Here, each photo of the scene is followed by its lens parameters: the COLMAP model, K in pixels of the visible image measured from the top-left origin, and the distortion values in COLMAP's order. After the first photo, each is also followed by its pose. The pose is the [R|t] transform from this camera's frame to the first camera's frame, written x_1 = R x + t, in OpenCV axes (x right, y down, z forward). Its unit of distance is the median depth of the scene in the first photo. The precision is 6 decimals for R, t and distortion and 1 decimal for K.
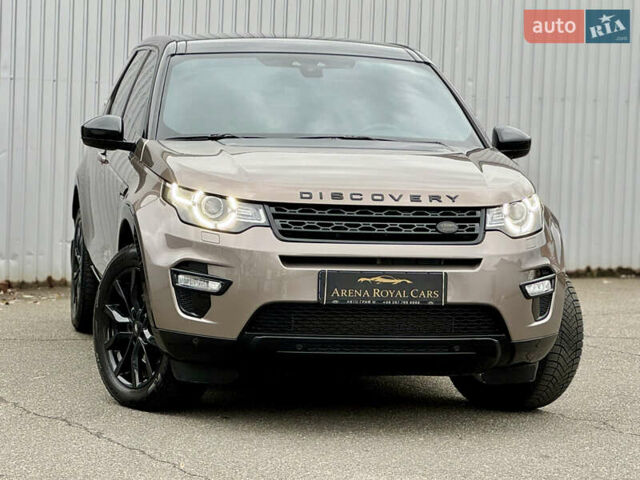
lens RADIAL K [[2130.9, 0, 320.0], [0, 2130.9, 240.0], [0, 0, 1]] dist [-0.103147, 0.954898]
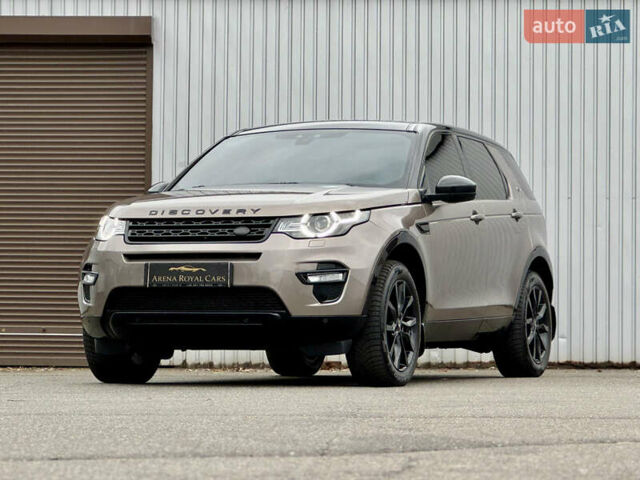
lens RADIAL K [[2130.9, 0, 320.0], [0, 2130.9, 240.0], [0, 0, 1]] dist [-0.103147, 0.954898]
pose [[0.853791, -0.046458, -0.518539, 0.803999], [-0.013075, 0.993783, -0.110567, 0.148699], [0.520452, 0.101181, 0.847875, -0.118504]]
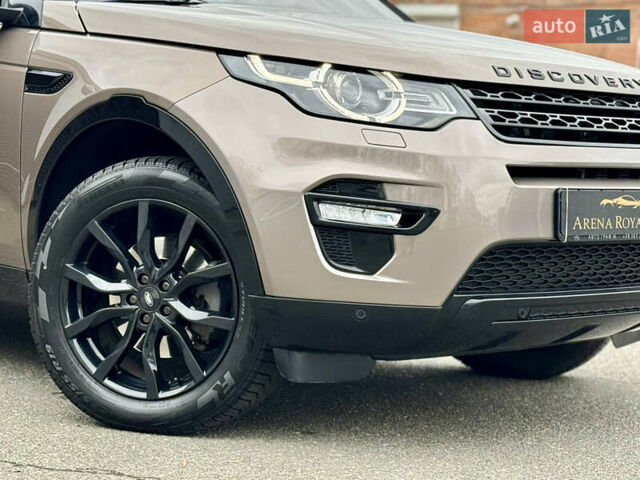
lens RADIAL K [[1571.7, 0, 320.0], [0, 1571.7, 240.0], [0, 0, 1]] dist [-0.118344, 0.057217]
pose [[0.838346, -0.035962, 0.543951, -0.303727], [0.024578, 0.999300, 0.028187, 0.014400], [-0.544585, -0.010261, 0.838643, 0.641087]]
